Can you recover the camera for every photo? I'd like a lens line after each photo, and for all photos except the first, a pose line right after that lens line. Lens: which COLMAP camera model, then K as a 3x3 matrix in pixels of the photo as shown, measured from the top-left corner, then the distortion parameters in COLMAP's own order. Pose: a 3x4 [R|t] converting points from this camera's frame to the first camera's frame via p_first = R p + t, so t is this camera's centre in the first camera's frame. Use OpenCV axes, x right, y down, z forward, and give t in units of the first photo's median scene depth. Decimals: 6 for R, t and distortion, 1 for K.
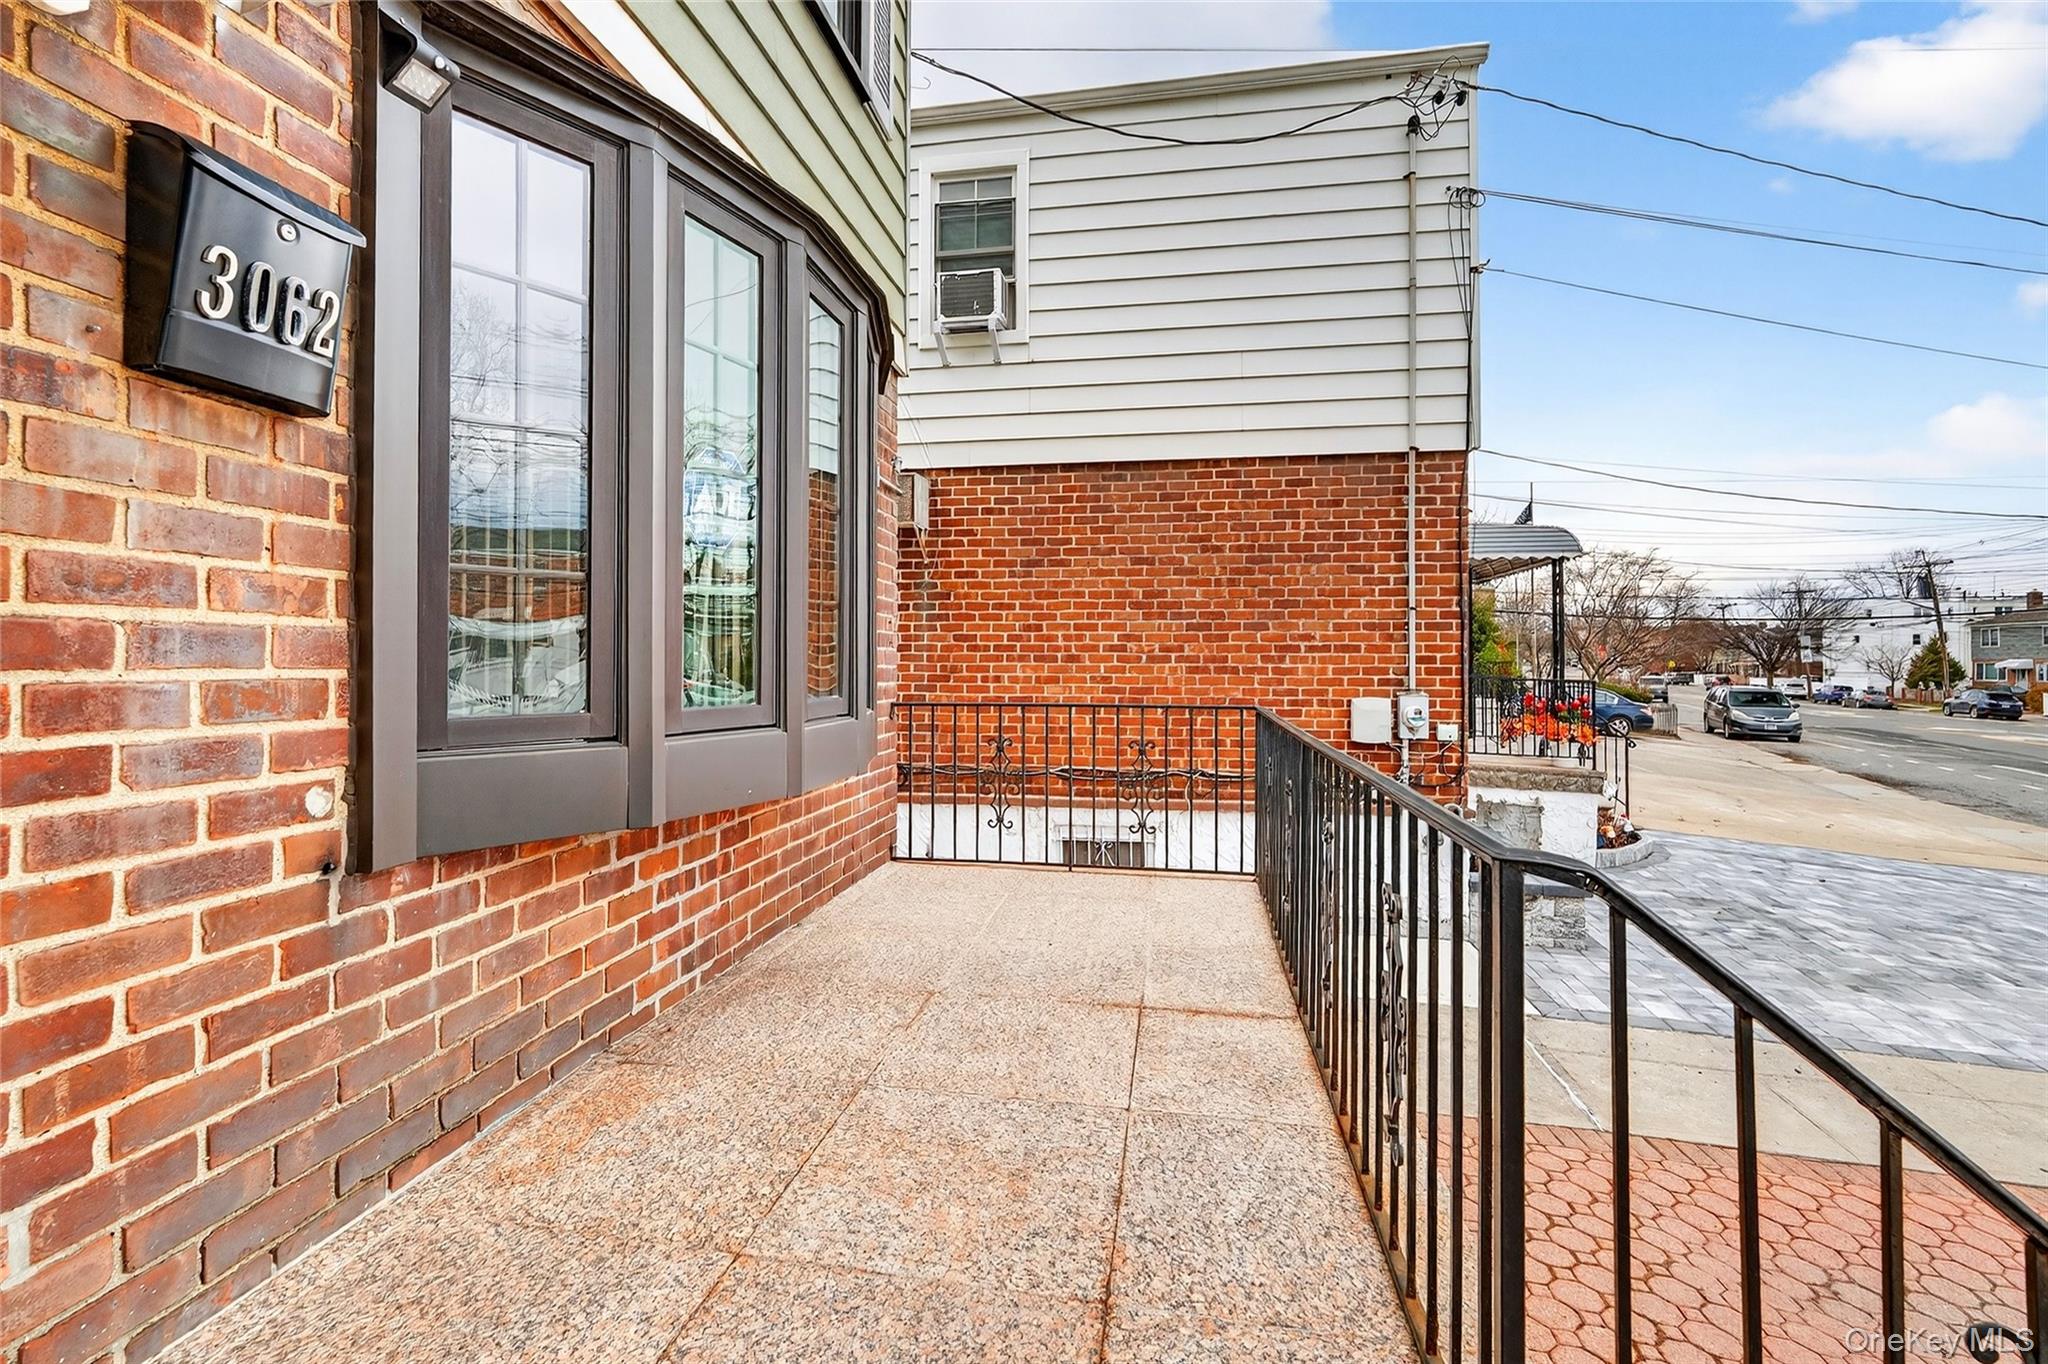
lens RADIAL K [[907.5, 0, 1016.9], [0, 907.5, 659.7], [0, 0, 1]] dist [-0.001484, 0.001433]
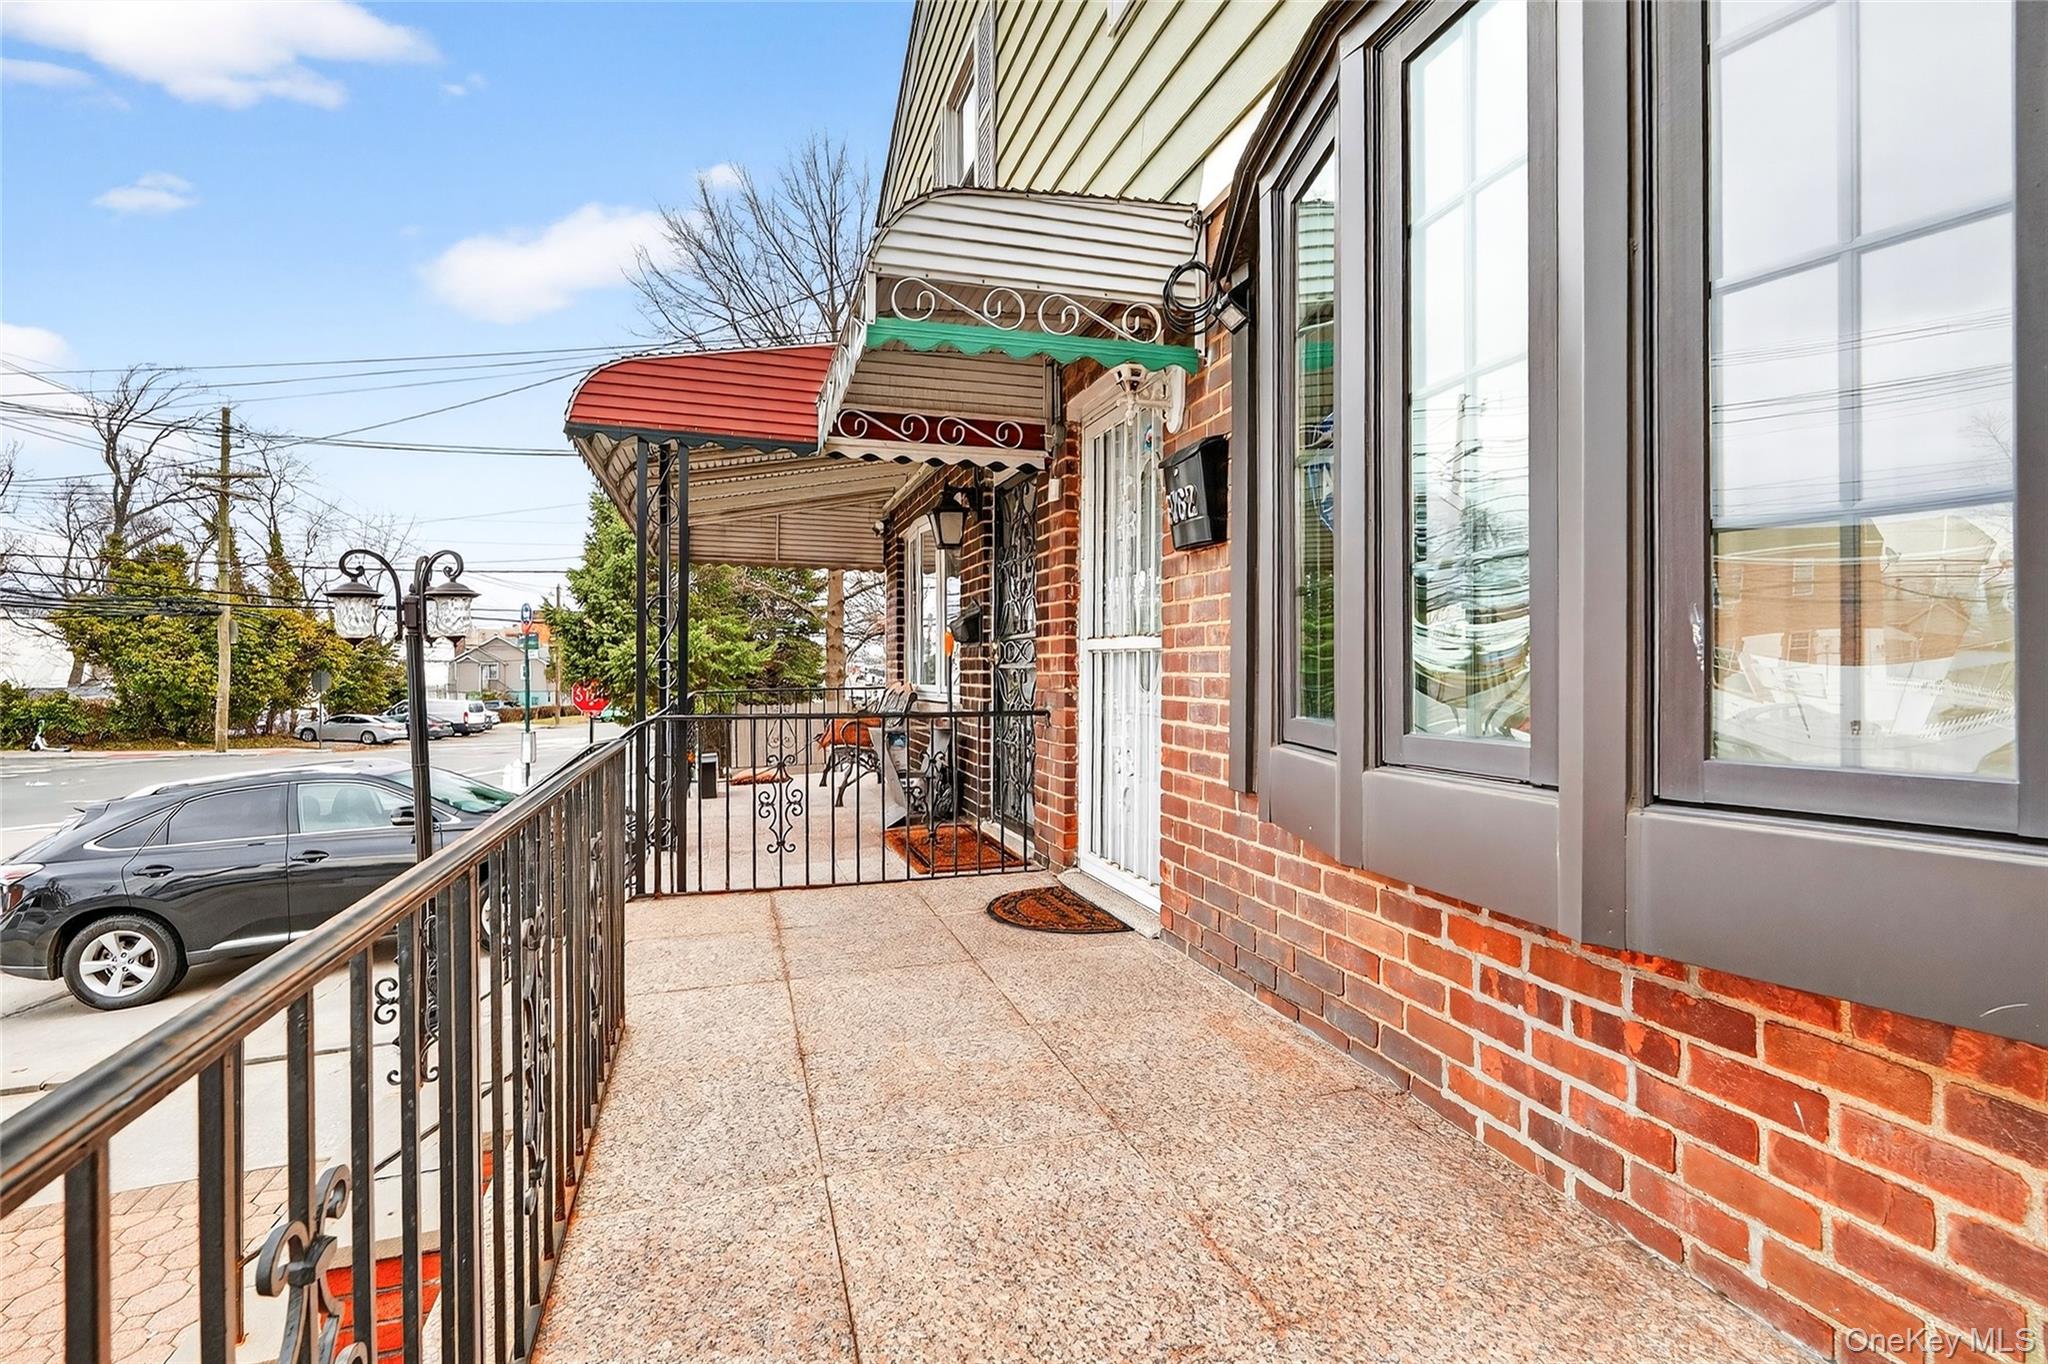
lens RADIAL K [[907.5, 0, 1022.2], [0, 907.5, 671.8], [0, 0, 1]] dist [-0.001484, 0.001433]
pose [[-0.882367, -0.005220, -0.470533, 0.296313], [-0.005722, 0.999984, -0.000363, 0.006356], [0.470527, 0.002372, -0.882382, 1.491237]]
